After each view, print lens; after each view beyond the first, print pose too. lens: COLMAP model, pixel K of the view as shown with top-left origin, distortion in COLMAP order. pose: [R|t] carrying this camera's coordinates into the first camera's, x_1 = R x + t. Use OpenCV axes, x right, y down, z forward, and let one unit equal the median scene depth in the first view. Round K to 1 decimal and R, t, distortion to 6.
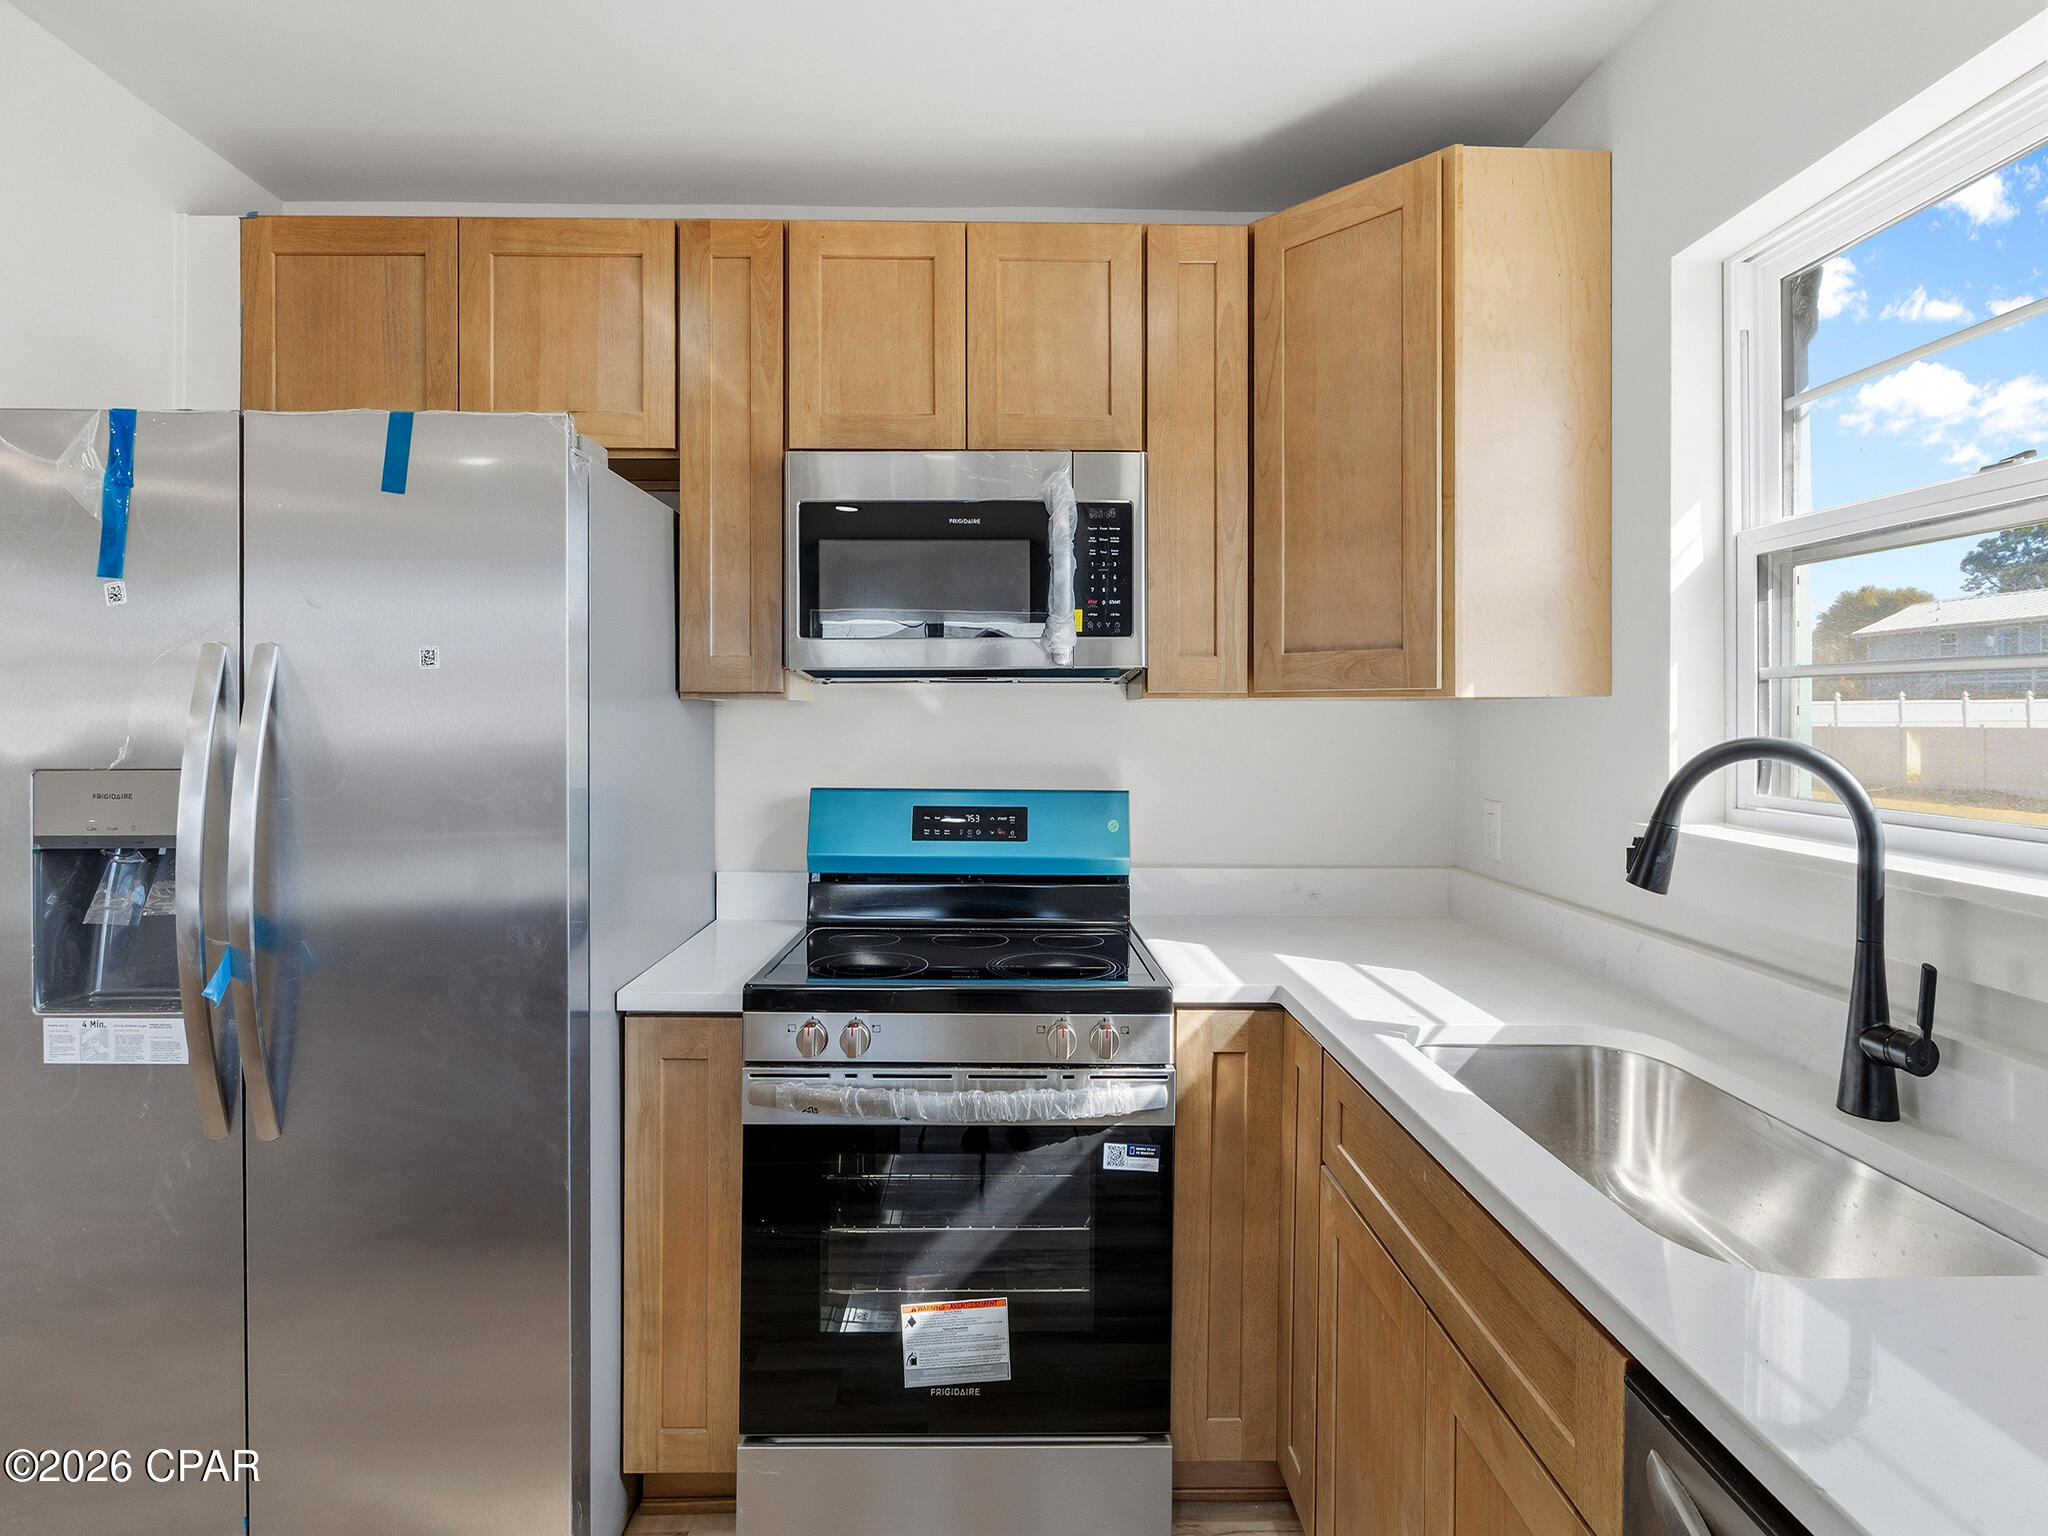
lens RADIAL K [[973.6, 0, 1020.1], [0, 973.6, 717.0], [0, 0, 1]] dist [-0.004163, -0.000525]
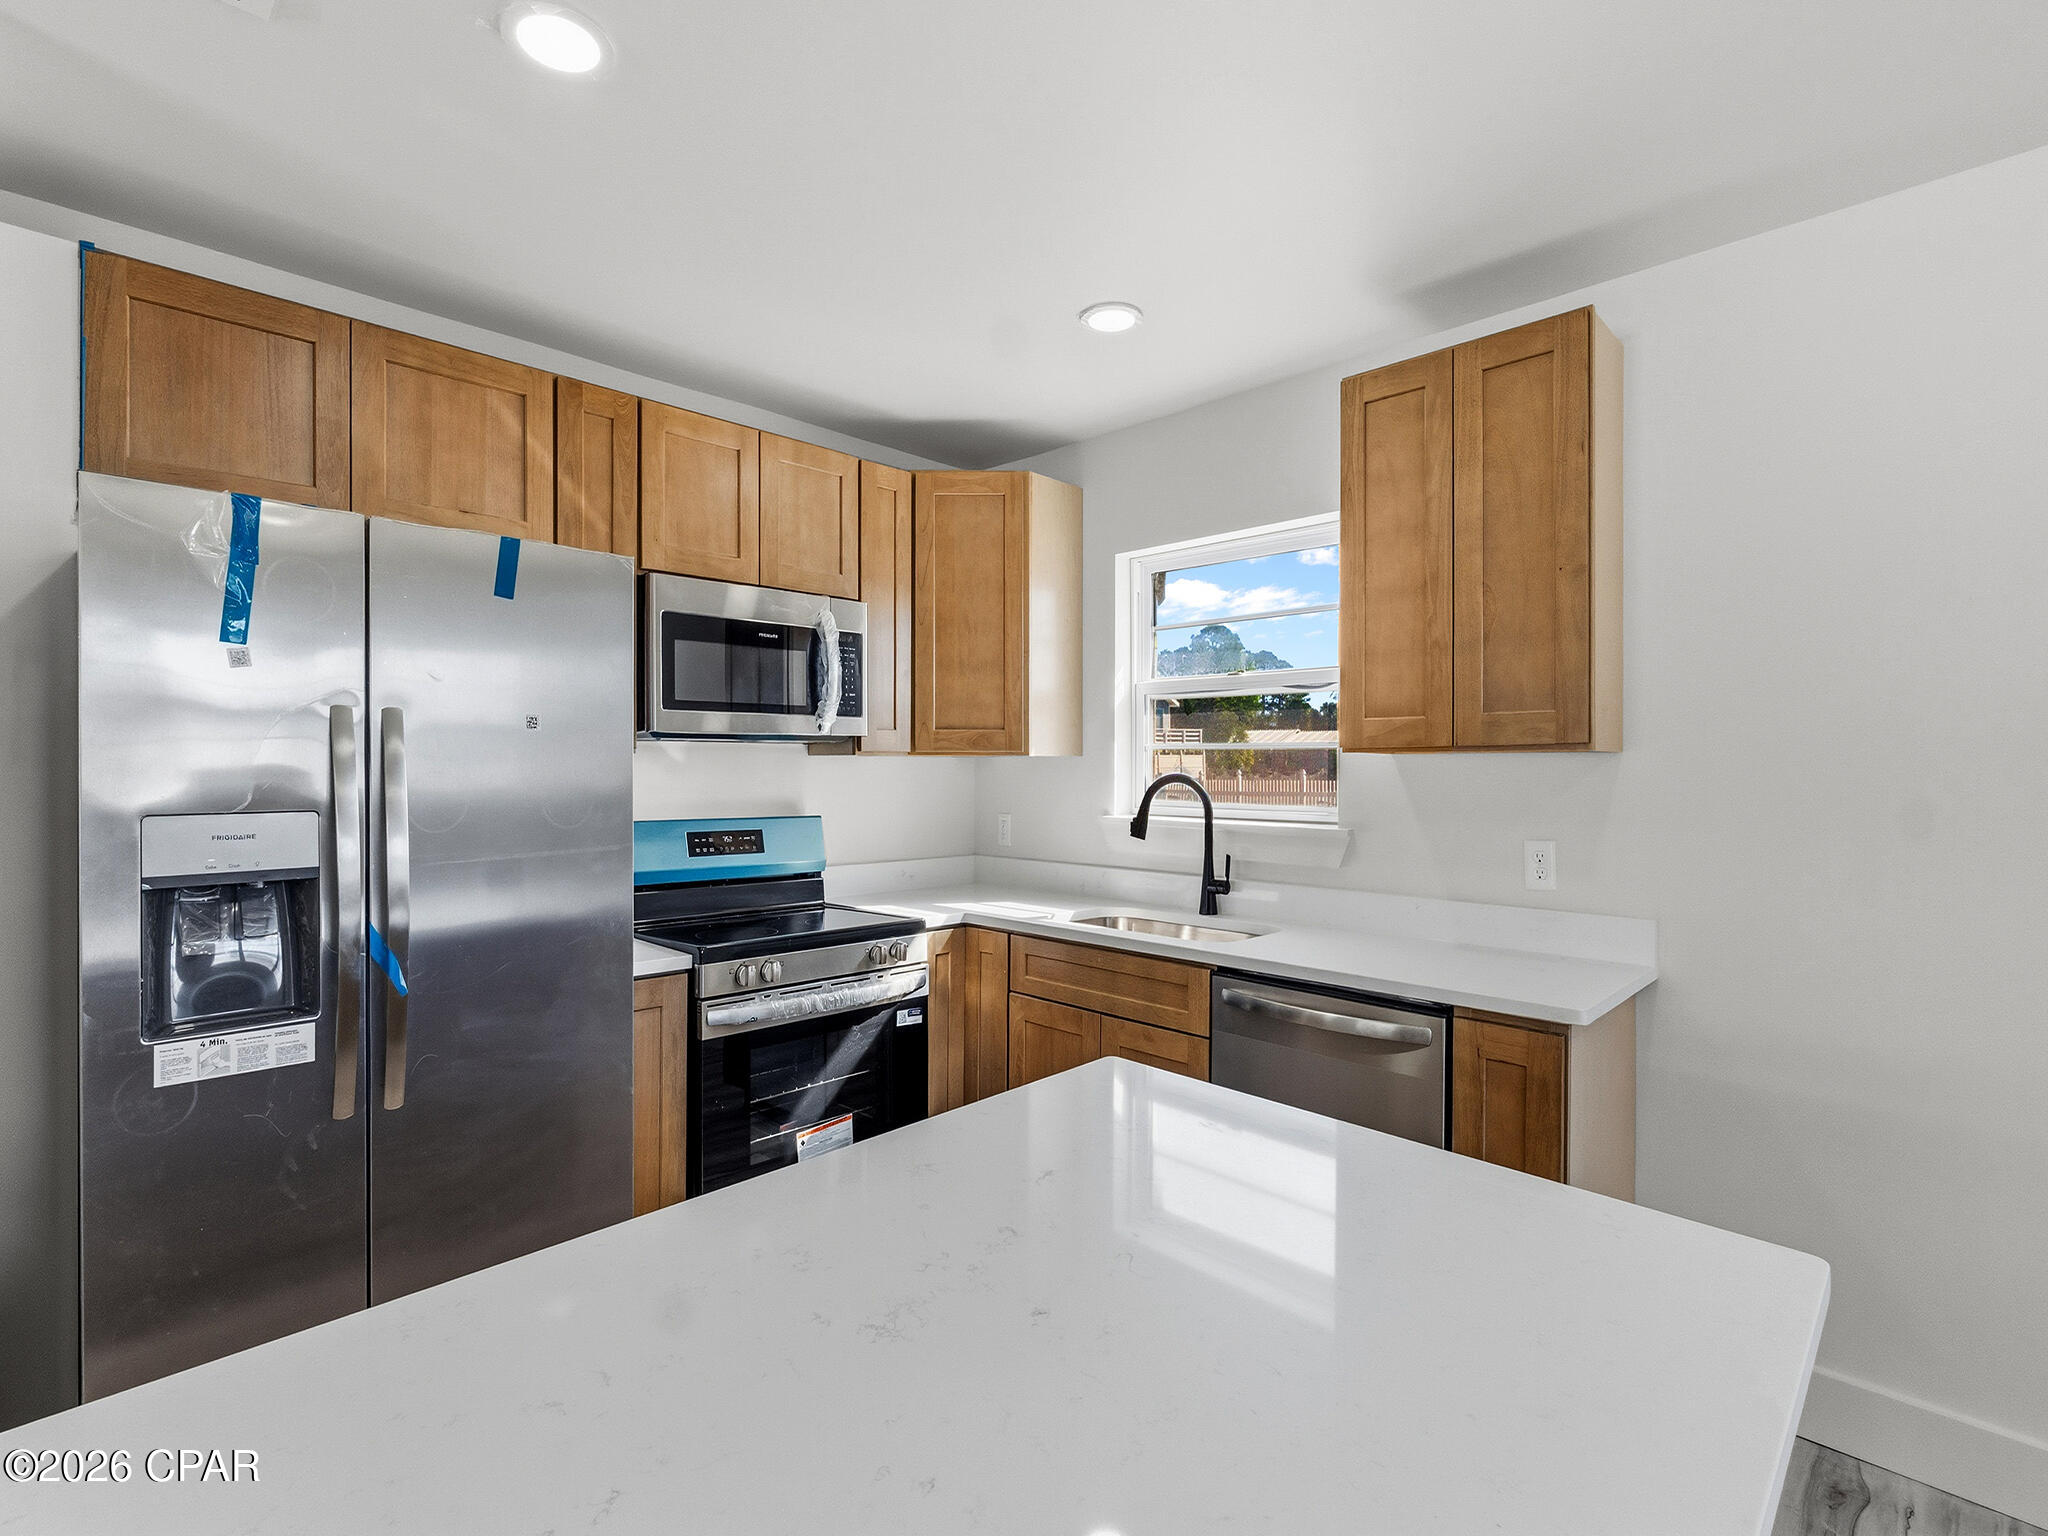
lens RADIAL K [[960.8, 0, 1021.5], [0, 960.8, 766.4], [0, 0, 1]] dist [-0.001870, -0.000174]
pose [[0.722188, -0.000527, 0.691696, -0.892396], [0.001640, 0.999998, -0.000950, 0.001871], [-0.691695, 0.001820, 0.722188, -0.373725]]
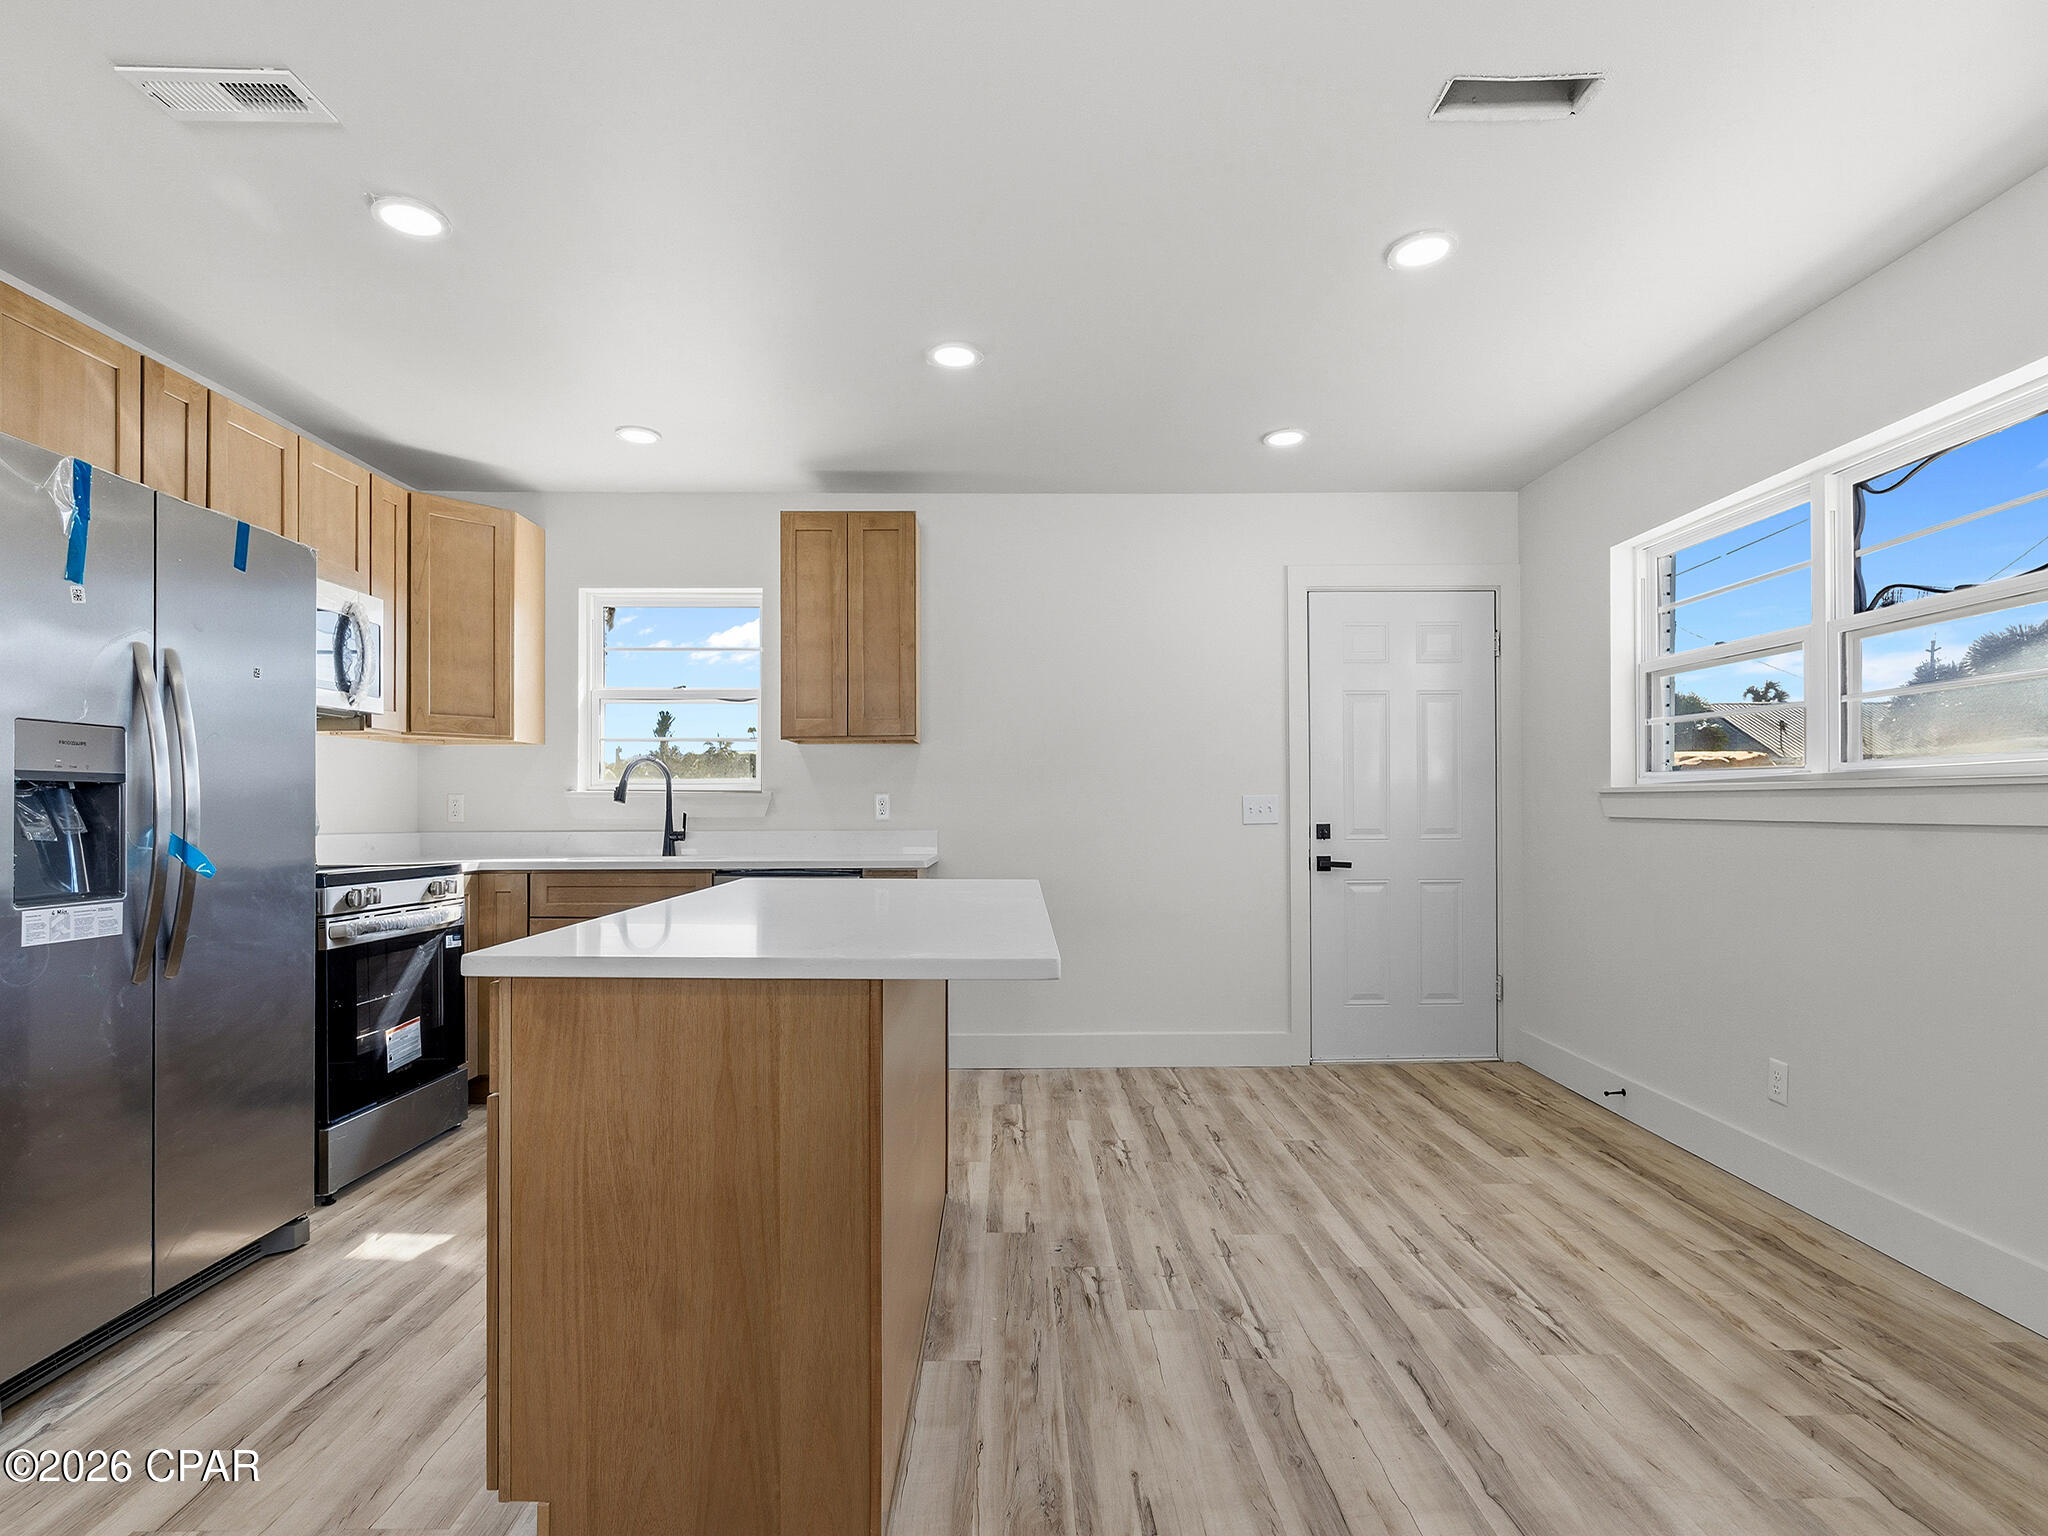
lens RADIAL K [[967.9, 0, 1026.3], [0, 967.9, 800.4], [0, 0, 1]] dist [-0.006796, 0.000401]
pose [[0.014309, 0.007562, 0.999869, -1.926568], [0.006355, 0.999951, -0.007654, 0.154367], [-0.999877, 0.006463, 0.014260, -0.298511]]
